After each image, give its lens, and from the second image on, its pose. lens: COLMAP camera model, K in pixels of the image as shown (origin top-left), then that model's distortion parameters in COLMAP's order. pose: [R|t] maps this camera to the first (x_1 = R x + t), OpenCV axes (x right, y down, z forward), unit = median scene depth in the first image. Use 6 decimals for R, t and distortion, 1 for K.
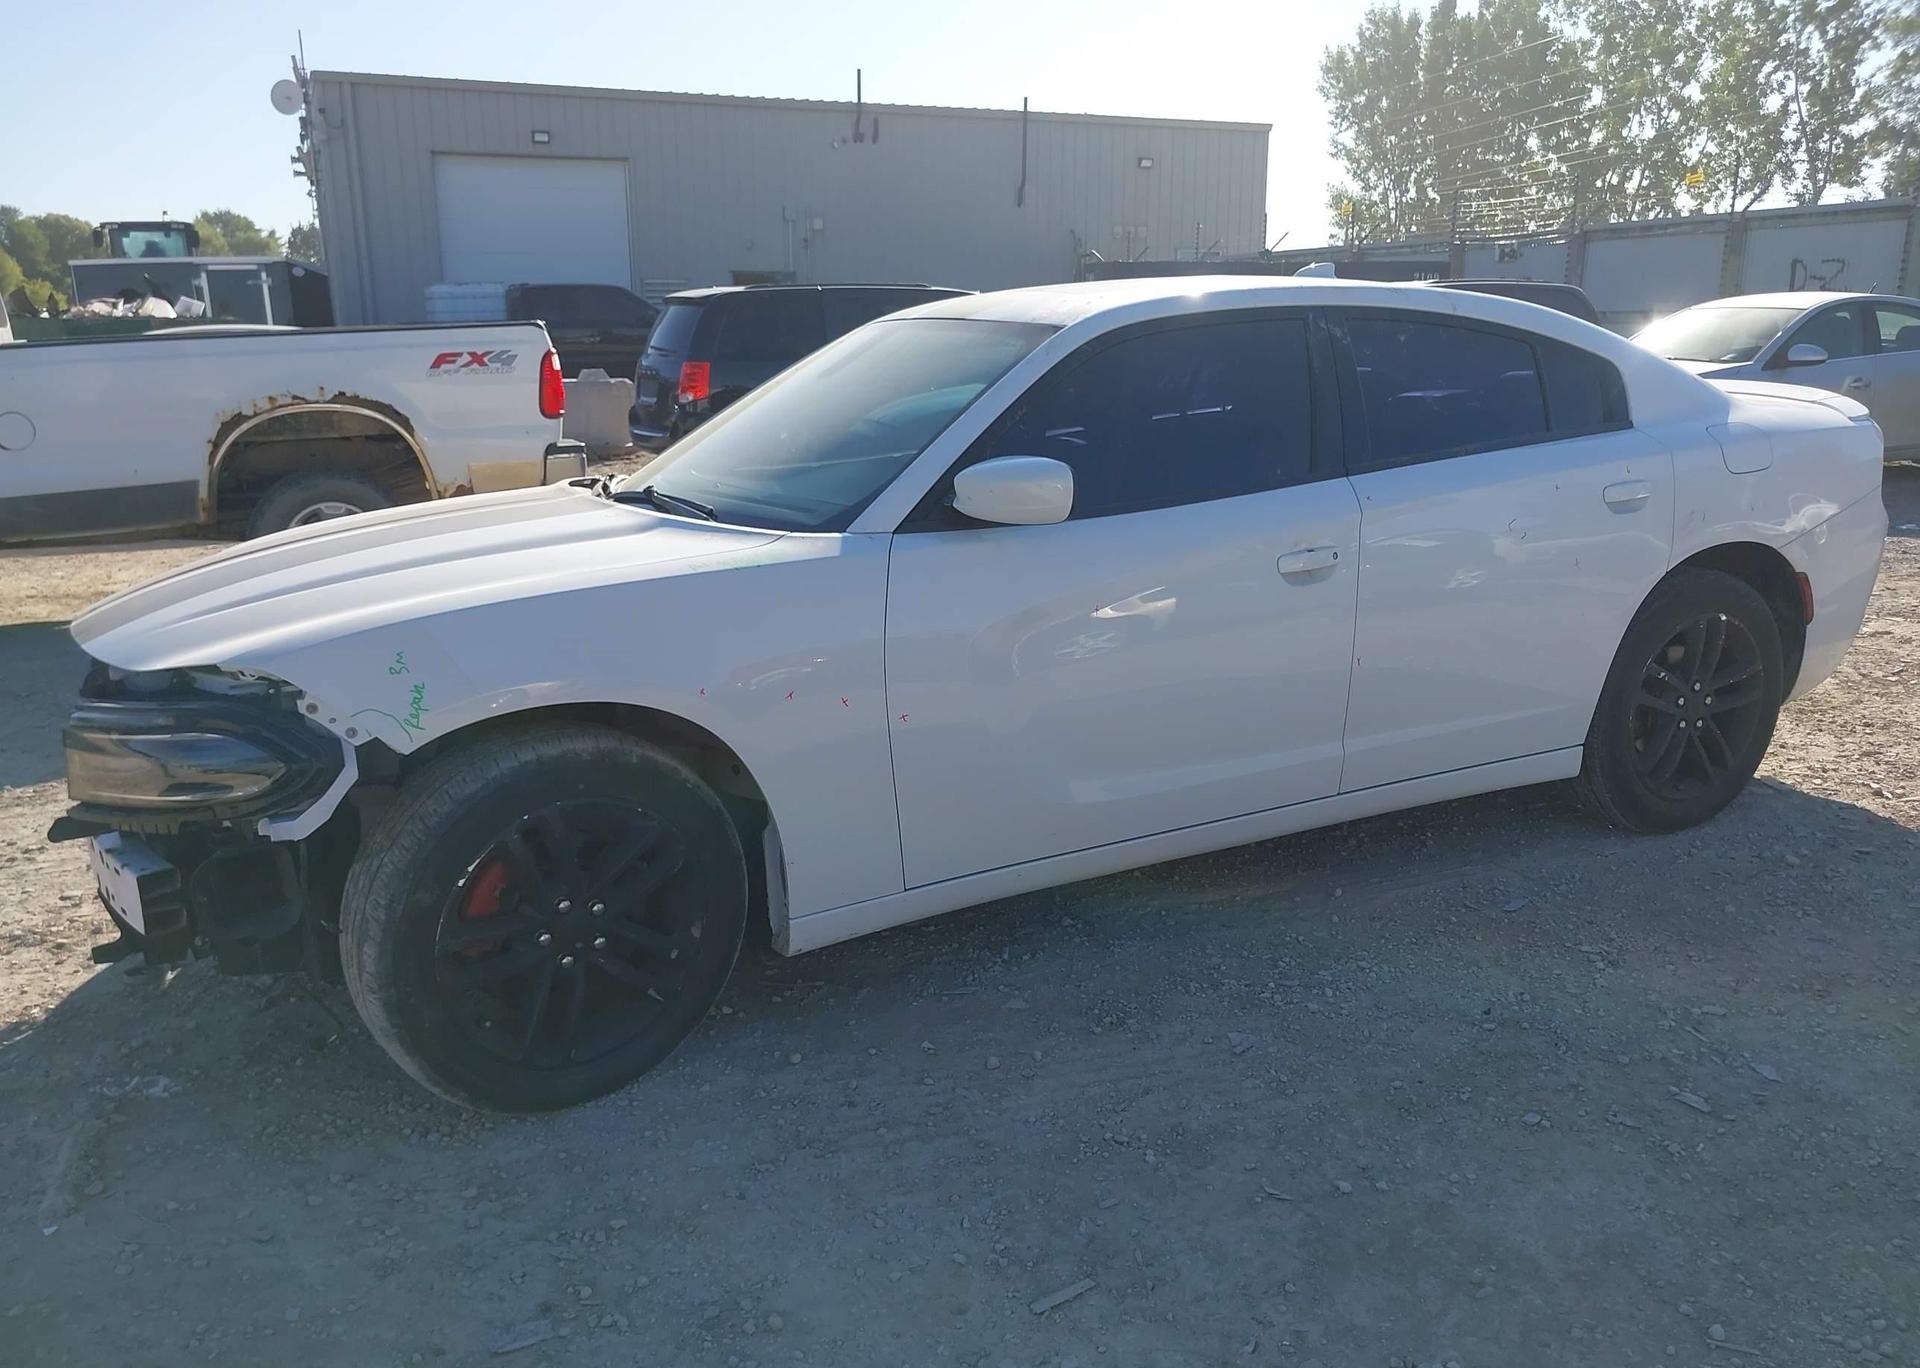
lens RADIAL K [[1535.7, 0, 935.5], [0, 1535.7, 698.1], [0, 0, 1]] dist [0.027551, -0.021424]
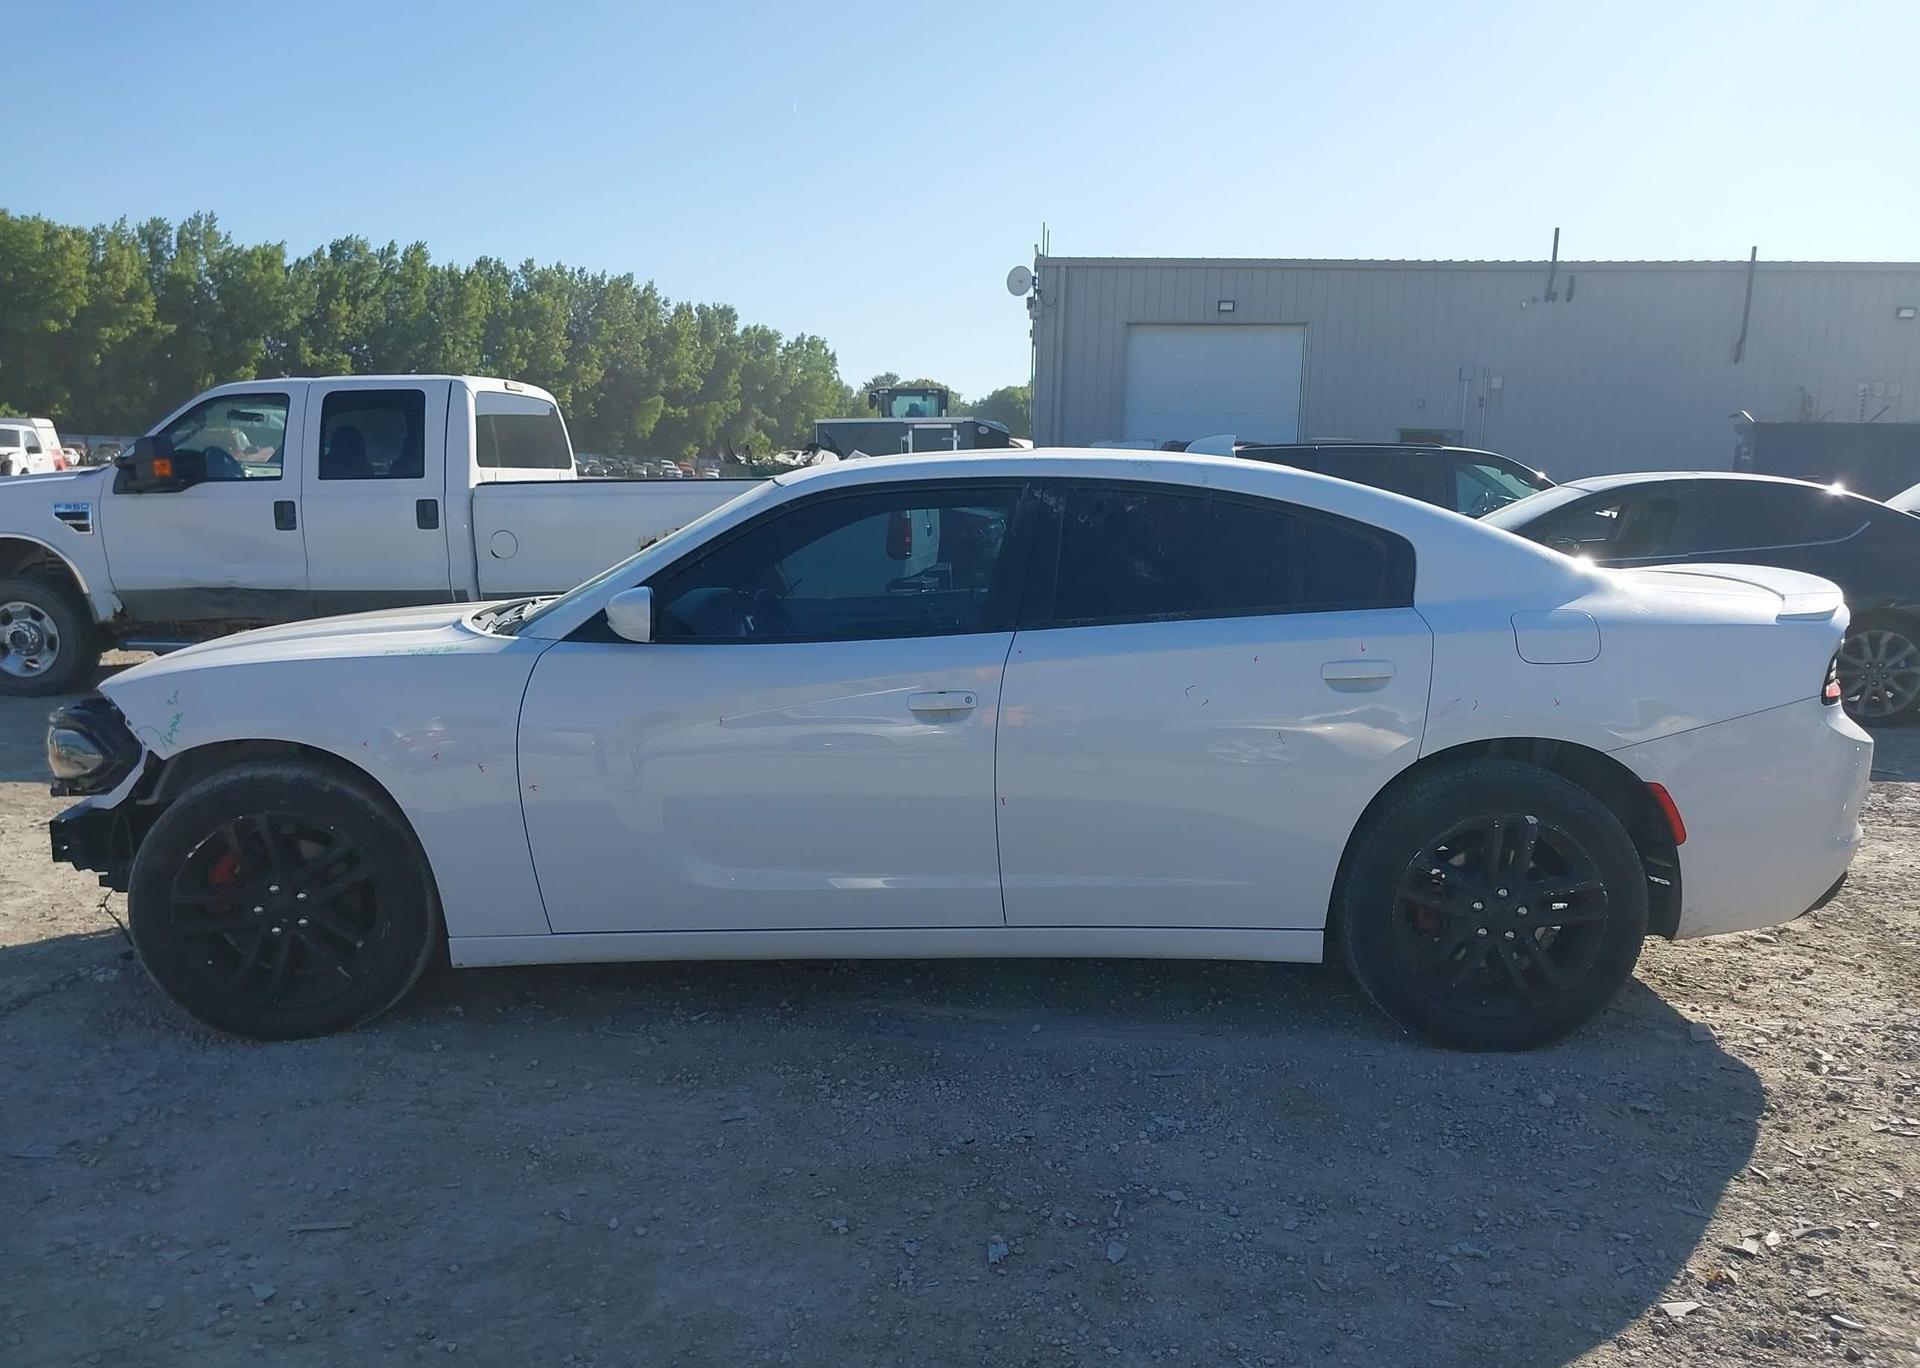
lens RADIAL K [[1535.7, 0, 951.2], [0, 1535.7, 673.1], [0, 0, 1]] dist [0.027551, -0.021424]
pose [[0.878071, 0.083933, -0.471112, 0.092845], [-0.135734, 0.987748, -0.077008, -0.003125], [0.458877, 0.131564, 0.878705, 0.004251]]
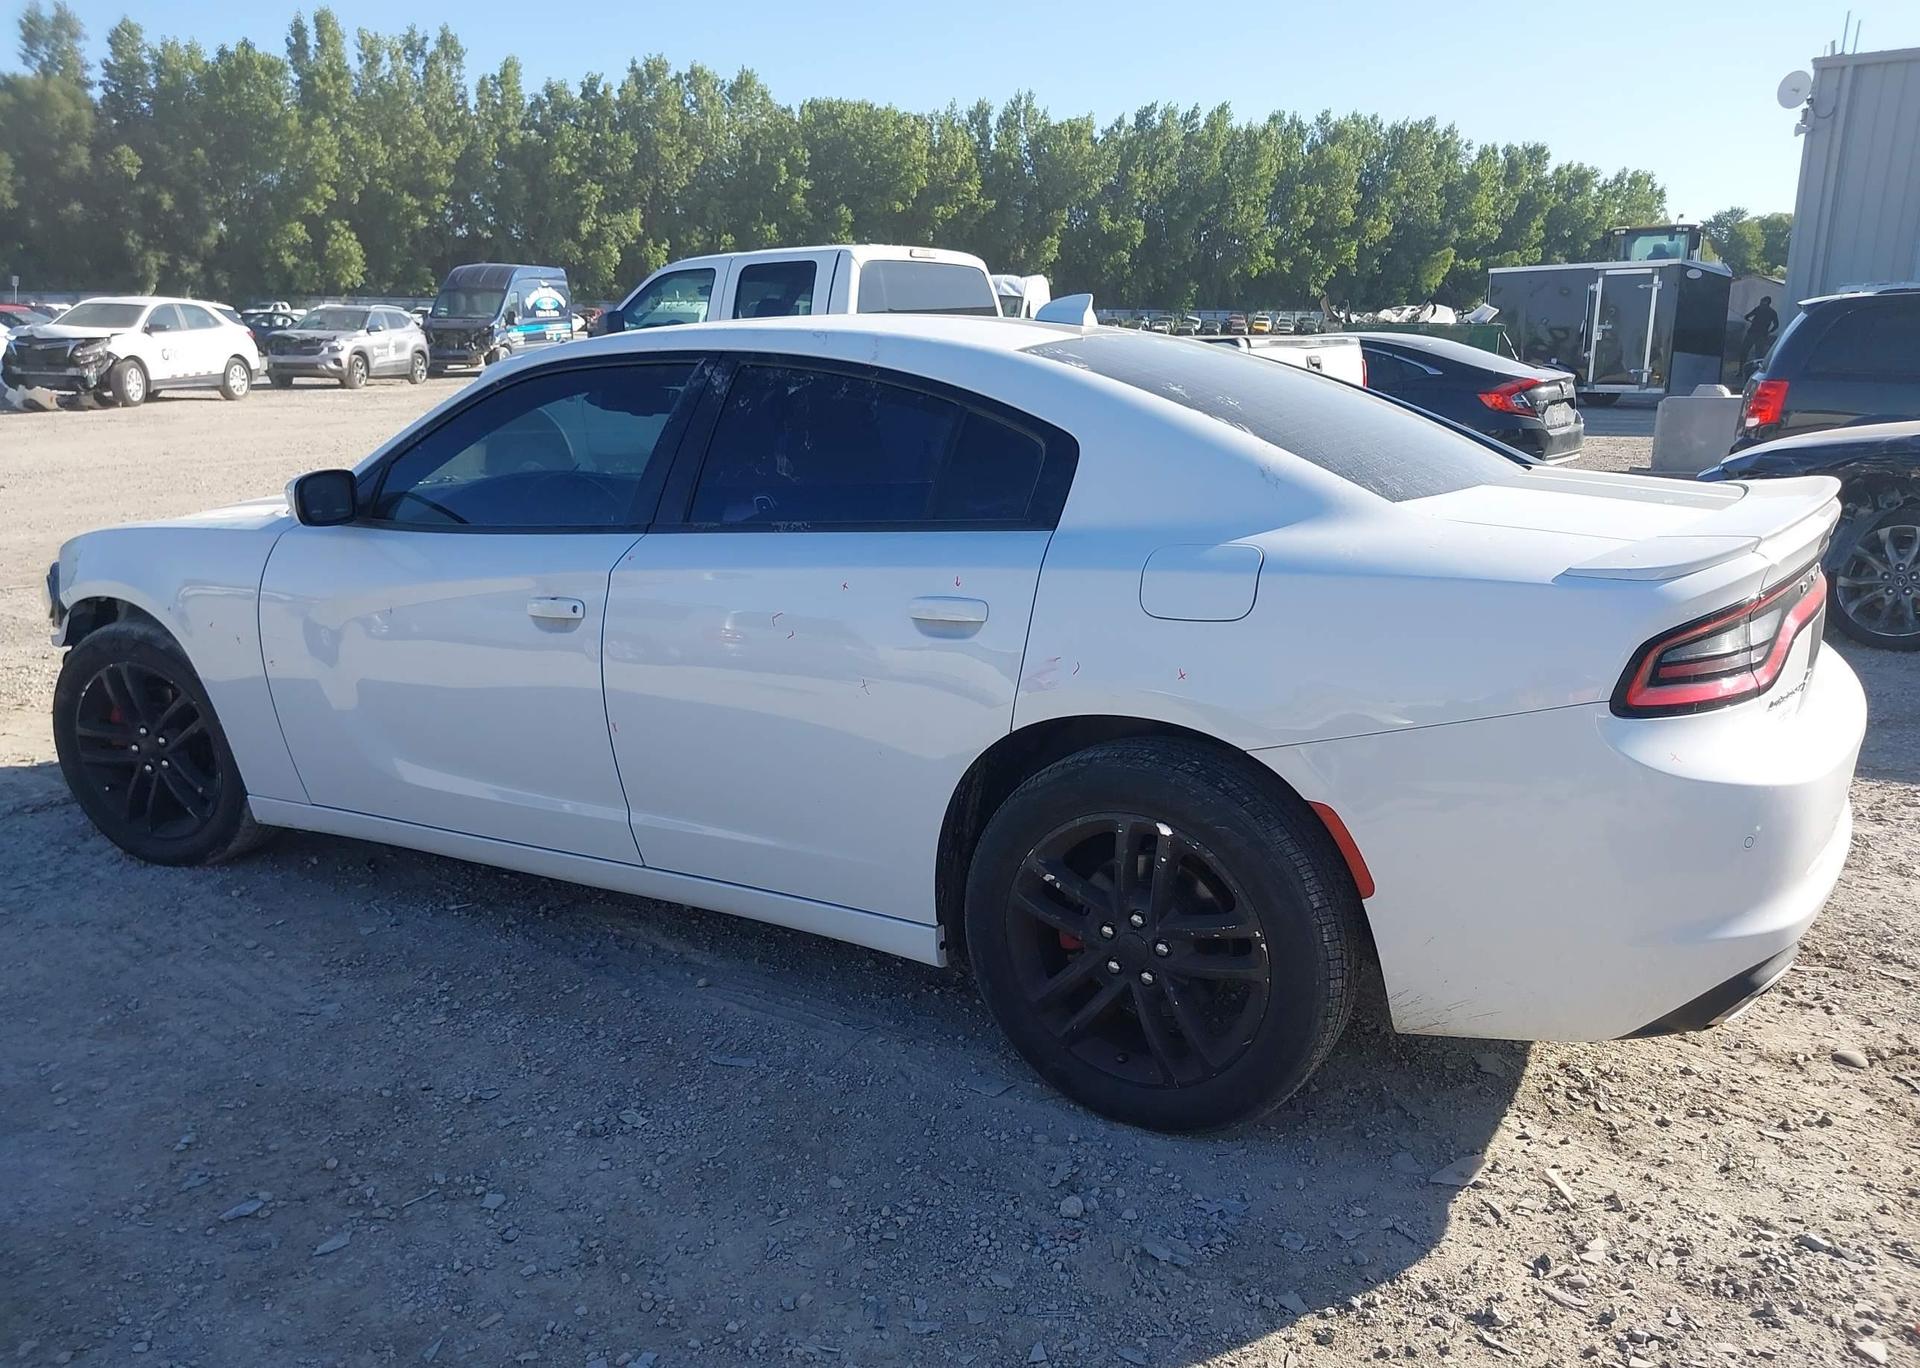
lens RADIAL K [[1535.7, 0, 960.9], [0, 1535.7, 672.9], [0, 0, 1]] dist [0.027551, -0.021424]
pose [[0.533612, 0.196014, -0.822701, 0.146101], [-0.206397, 0.973540, 0.098082, -0.024285], [0.820157, 0.117465, 0.559950, 0.080678]]
